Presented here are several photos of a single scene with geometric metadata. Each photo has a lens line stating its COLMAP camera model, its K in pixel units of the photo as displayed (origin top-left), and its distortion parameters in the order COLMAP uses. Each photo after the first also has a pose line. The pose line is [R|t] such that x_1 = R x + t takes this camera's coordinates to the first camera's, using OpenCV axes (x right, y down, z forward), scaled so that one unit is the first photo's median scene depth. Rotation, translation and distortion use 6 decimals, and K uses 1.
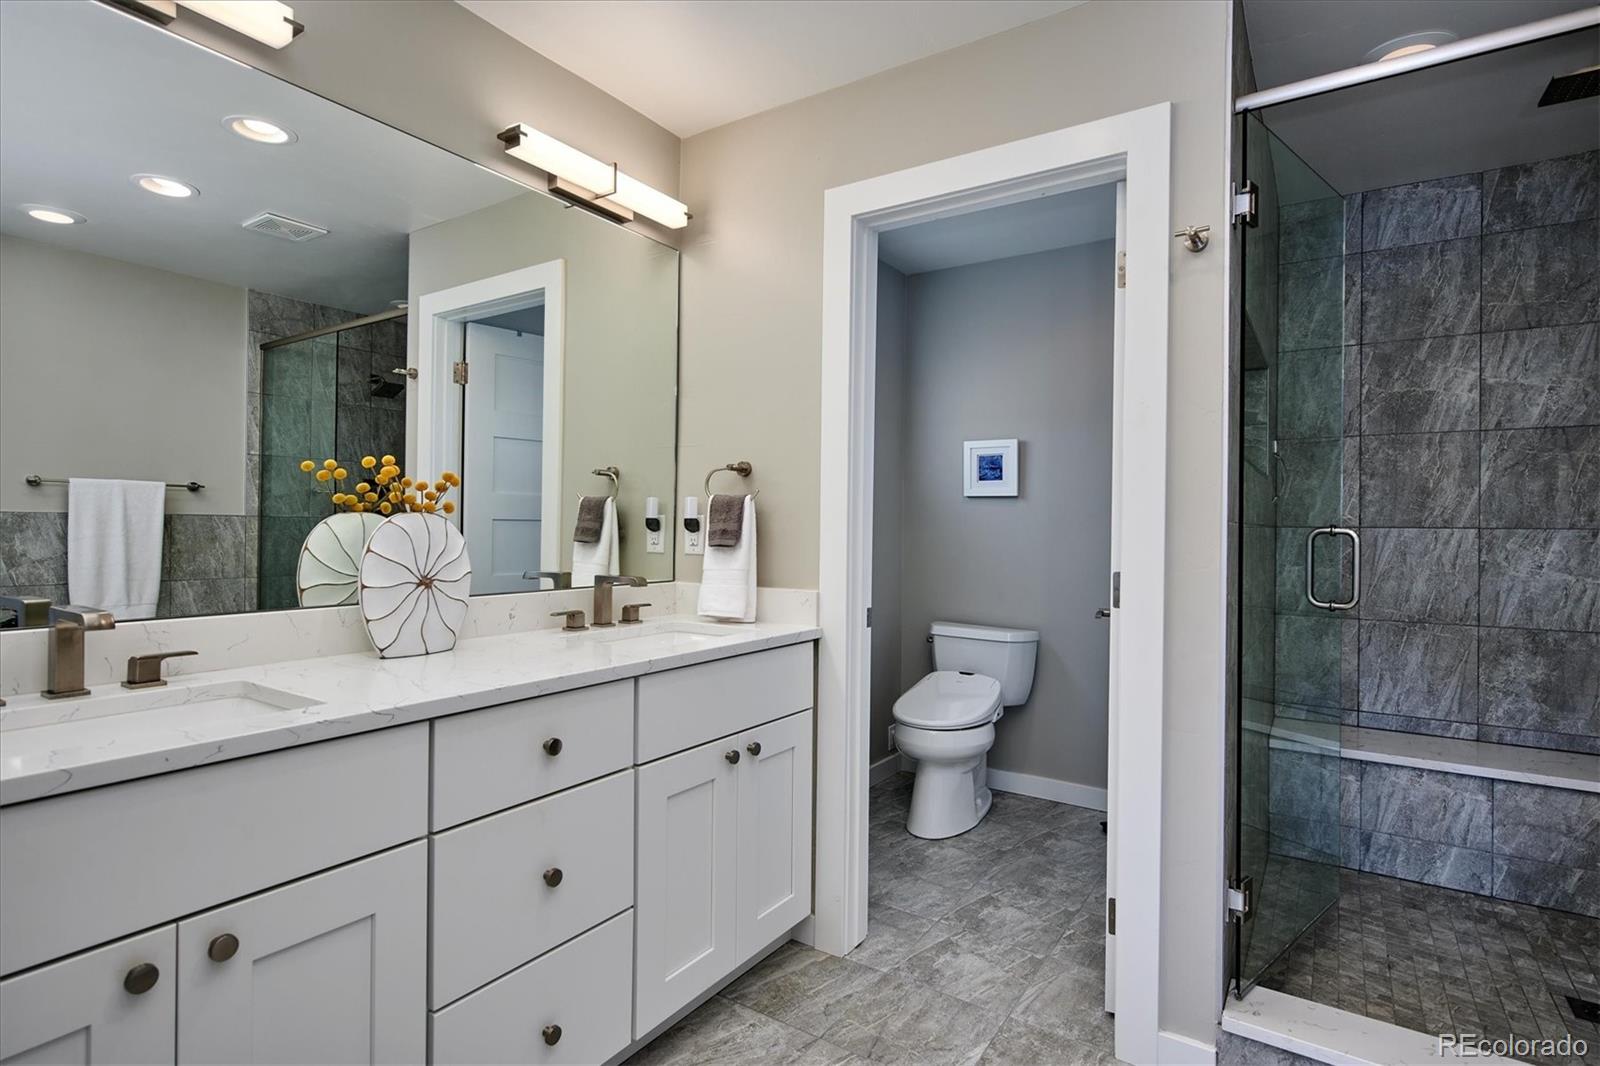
lens RADIAL K [[798.8, 0, 788.6], [0, 798.8, 527.4], [0, 0, 1]] dist [-0.003514, -0.001829]
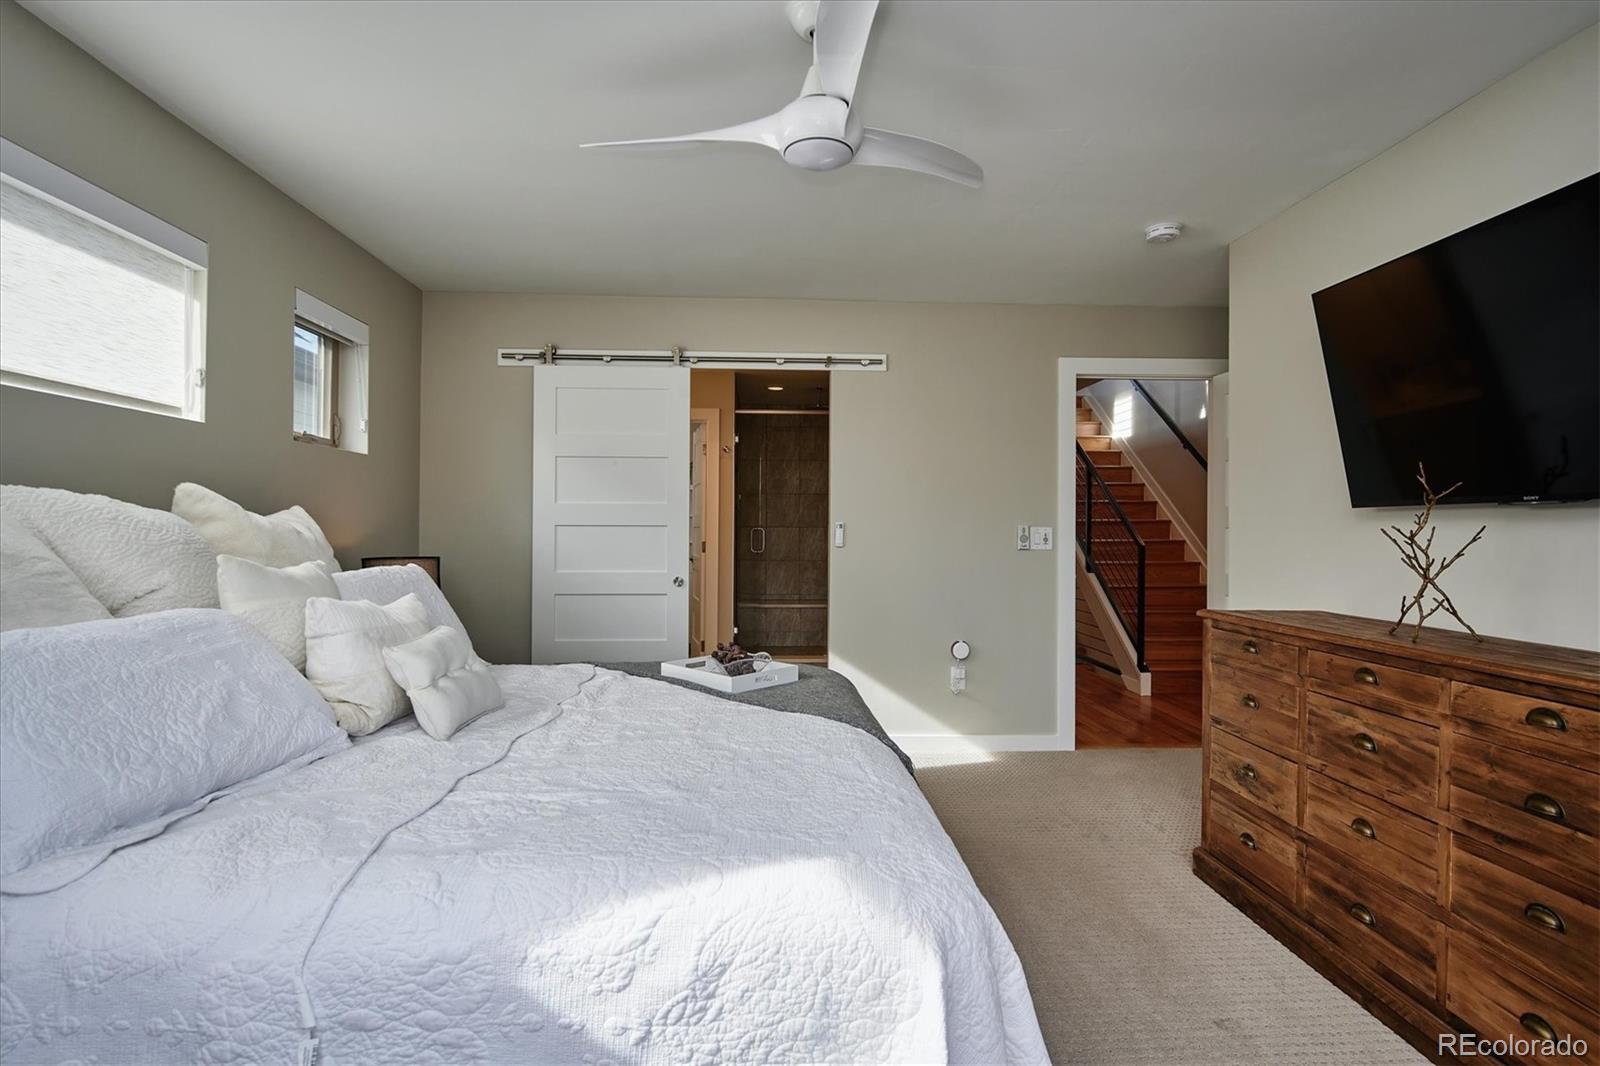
lens RADIAL K [[798.8, 0, 802.8], [0, 798.8, 532.6], [0, 0, 1]] dist [-0.003514, -0.001829]
pose [[0.794086, -0.004402, 0.607790, -0.929044], [0.001697, 0.999986, 0.005025, 0.005842], [-0.607803, -0.002958, 0.794082, -1.372054]]
